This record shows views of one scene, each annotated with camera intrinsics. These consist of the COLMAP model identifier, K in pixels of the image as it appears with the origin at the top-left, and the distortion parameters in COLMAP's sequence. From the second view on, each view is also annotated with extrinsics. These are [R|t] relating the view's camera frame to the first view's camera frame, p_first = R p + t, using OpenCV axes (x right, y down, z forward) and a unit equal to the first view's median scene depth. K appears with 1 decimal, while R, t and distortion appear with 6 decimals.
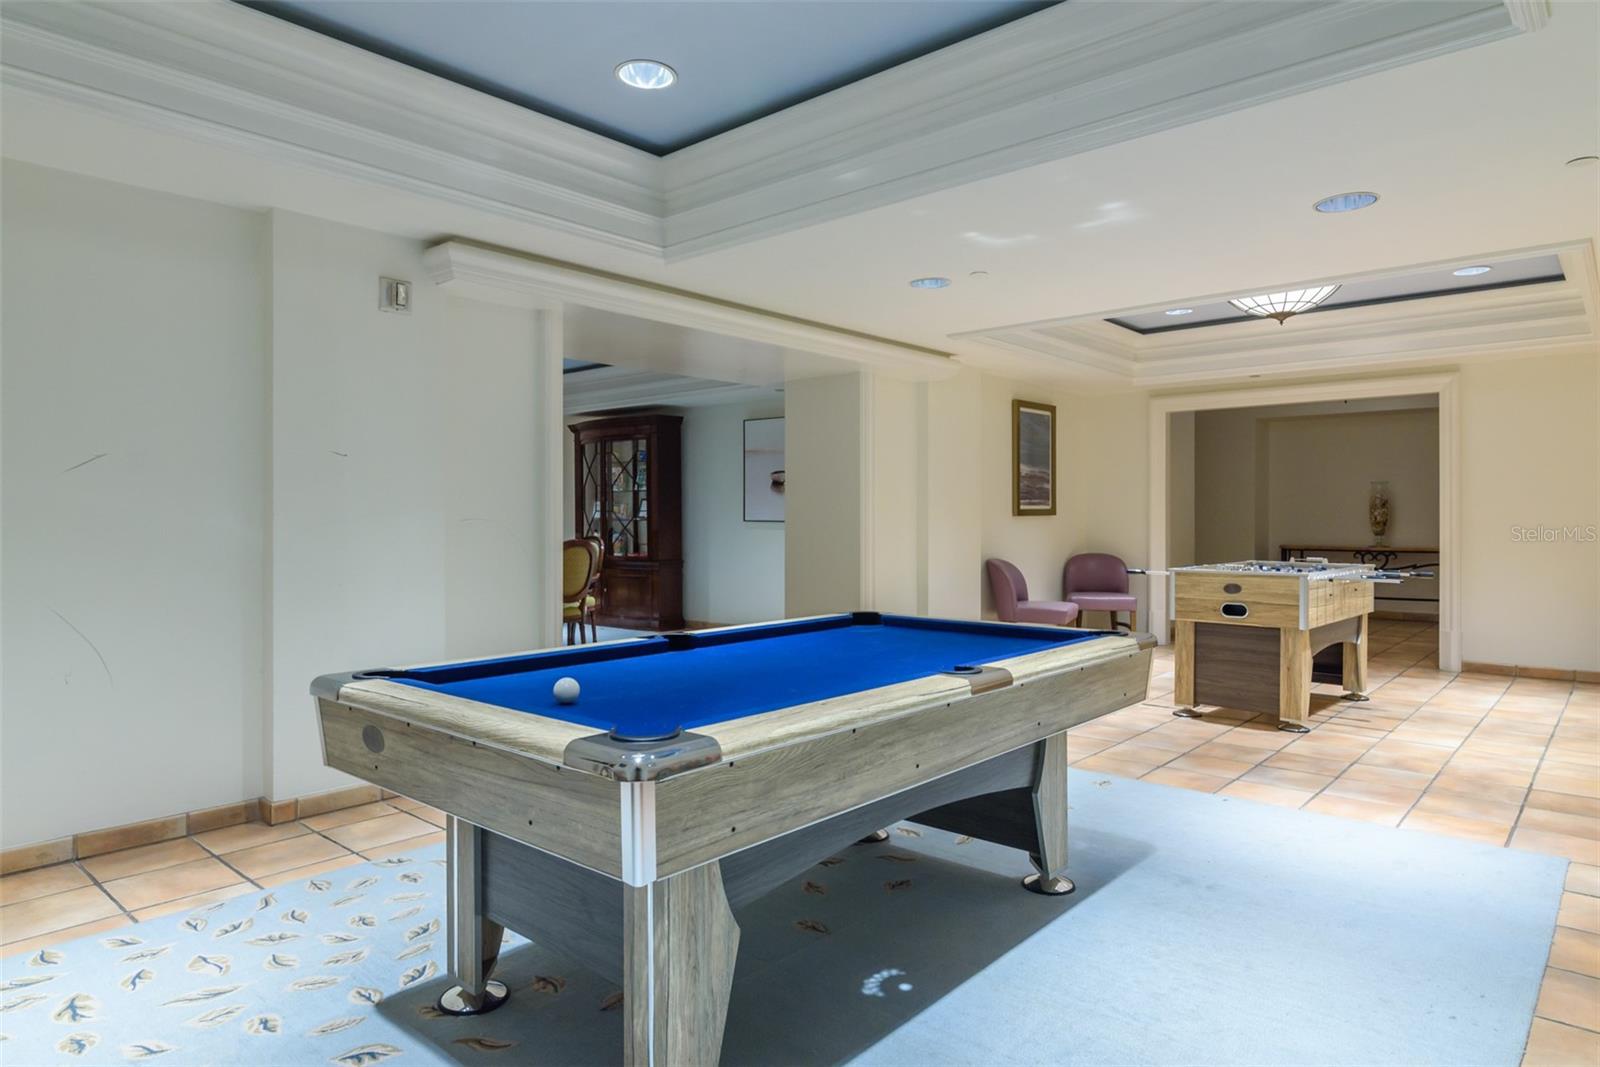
lens RADIAL K [[957.3, 0, 800.0], [0, 957.3, 533.5], [0, 0, 1]] dist [-0.000686, -0.000082]
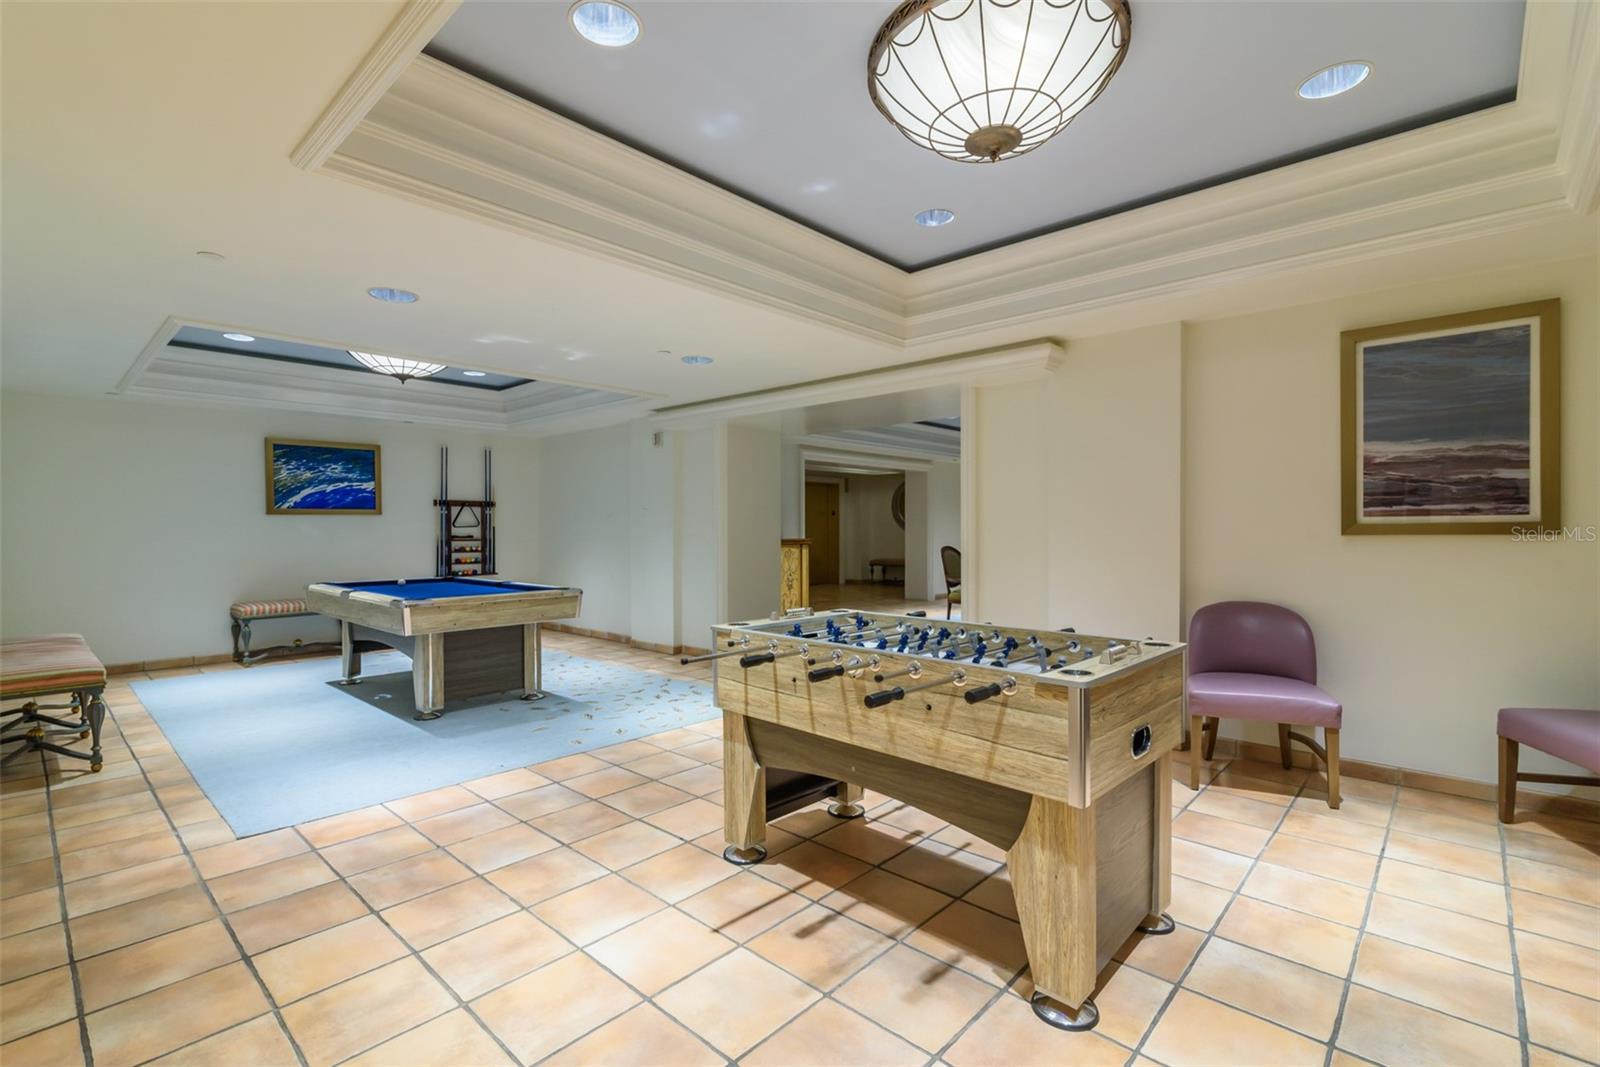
lens RADIAL K [[729.8, 0, 800.0], [0, 729.8, 533.5], [0, 0, 1]] dist [0.000370, 0.000033]
pose [[-0.019095, -0.030260, -0.999360, 0.660005], [-0.044668, 0.998570, -0.029382, 0.007443], [0.998819, 0.044078, -0.020420, 0.684533]]
